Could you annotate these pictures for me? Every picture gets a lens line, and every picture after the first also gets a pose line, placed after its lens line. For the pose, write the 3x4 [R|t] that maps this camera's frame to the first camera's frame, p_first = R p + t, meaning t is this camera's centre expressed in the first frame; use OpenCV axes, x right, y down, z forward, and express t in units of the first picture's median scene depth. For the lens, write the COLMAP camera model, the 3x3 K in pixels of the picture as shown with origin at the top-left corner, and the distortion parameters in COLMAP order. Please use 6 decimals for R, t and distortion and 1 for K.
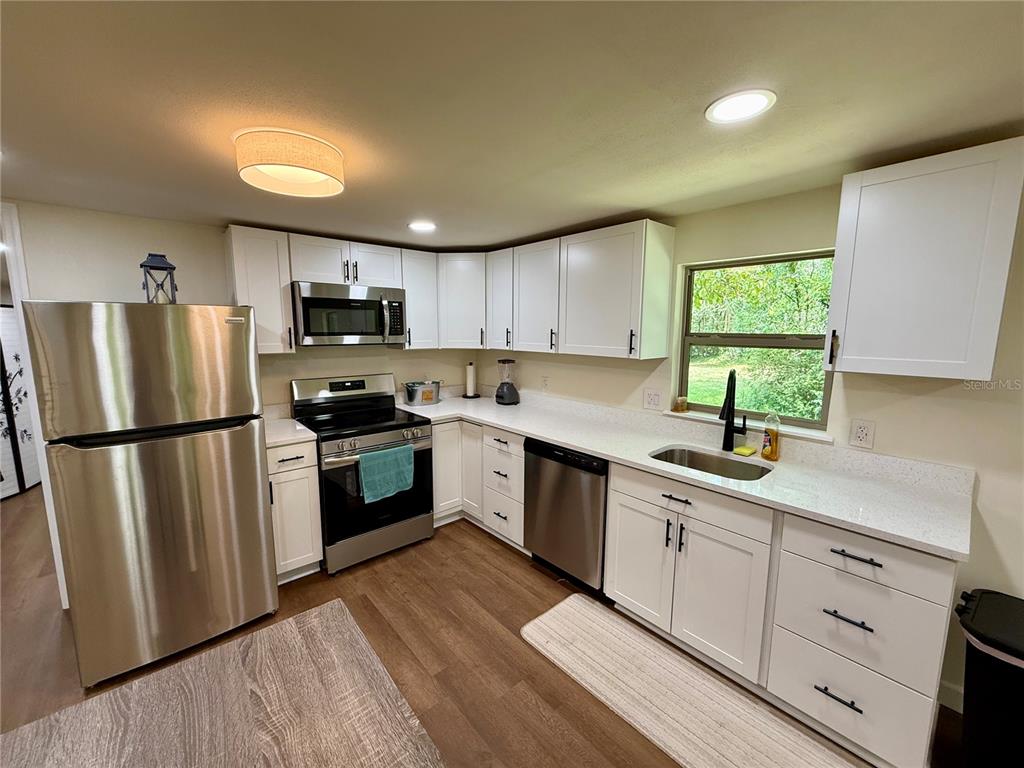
lens RADIAL K [[405.0, 0, 512.0], [0, 405.0, 384.0], [0, 0, 1]] dist [-0.001759, -0.000127]
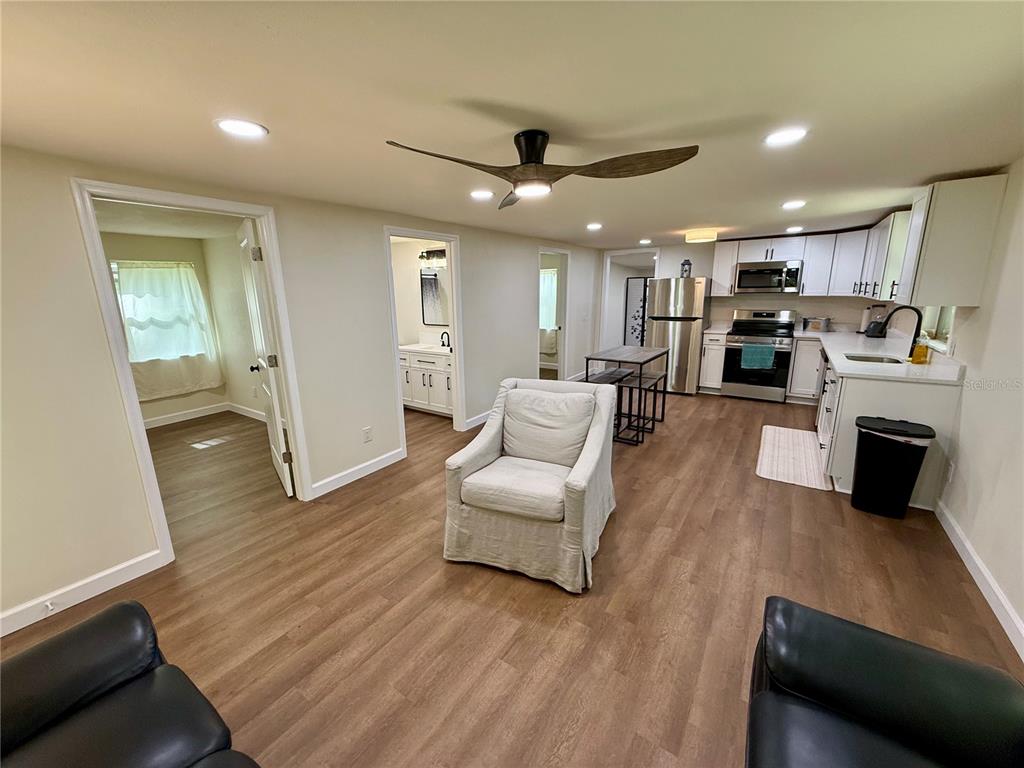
lens RADIAL K [[409.7, 0, 512.0], [0, 409.7, 384.0], [0, 0, 1]] dist [0.000339, 0.000012]
pose [[0.254007, 0.208836, -0.944388, 1.261450], [-0.113848, 0.976079, 0.185223, 0.105260], [0.960479, 0.060468, 0.271707, -0.680211]]
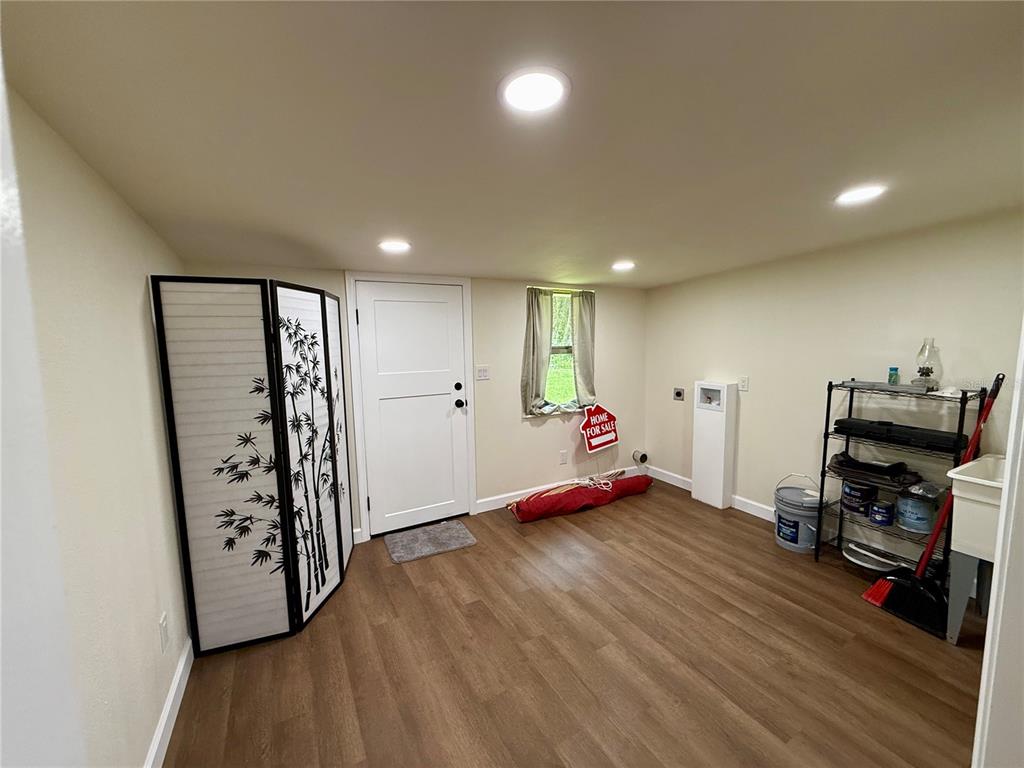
lens RADIAL K [[405.0, 0, 512.0], [0, 405.0, 384.0], [0, 0, 1]] dist [-0.001759, -0.000127]
pose [[0.979035, 0.000249, -0.203694, -1.087546], [-0.005290, 0.999693, -0.024201, -0.047125], [0.203625, 0.024771, 0.978735, 0.544605]]
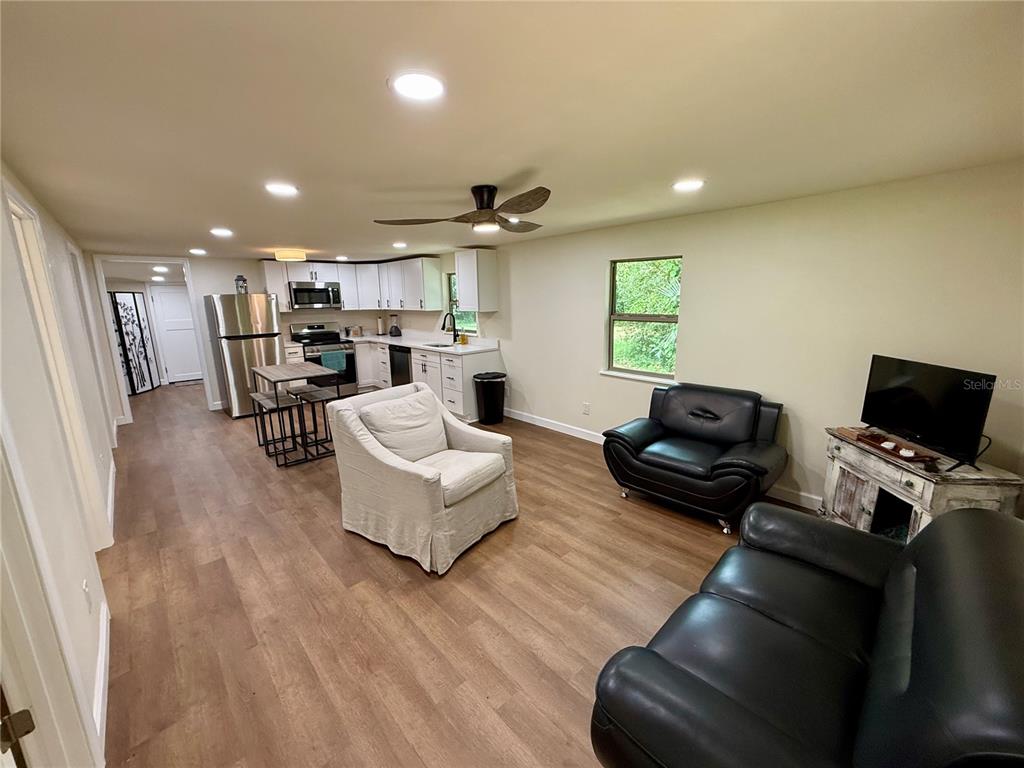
lens RADIAL K [[405.0, 0, 512.0], [0, 405.0, 384.0], [0, 0, 1]] dist [-0.001759, -0.000127]
pose [[0.999403, -0.025451, 0.023356, 0.646134], [0.023675, 0.997022, 0.073388, 0.188253], [-0.025154, -0.072791, 0.997030, -1.339199]]
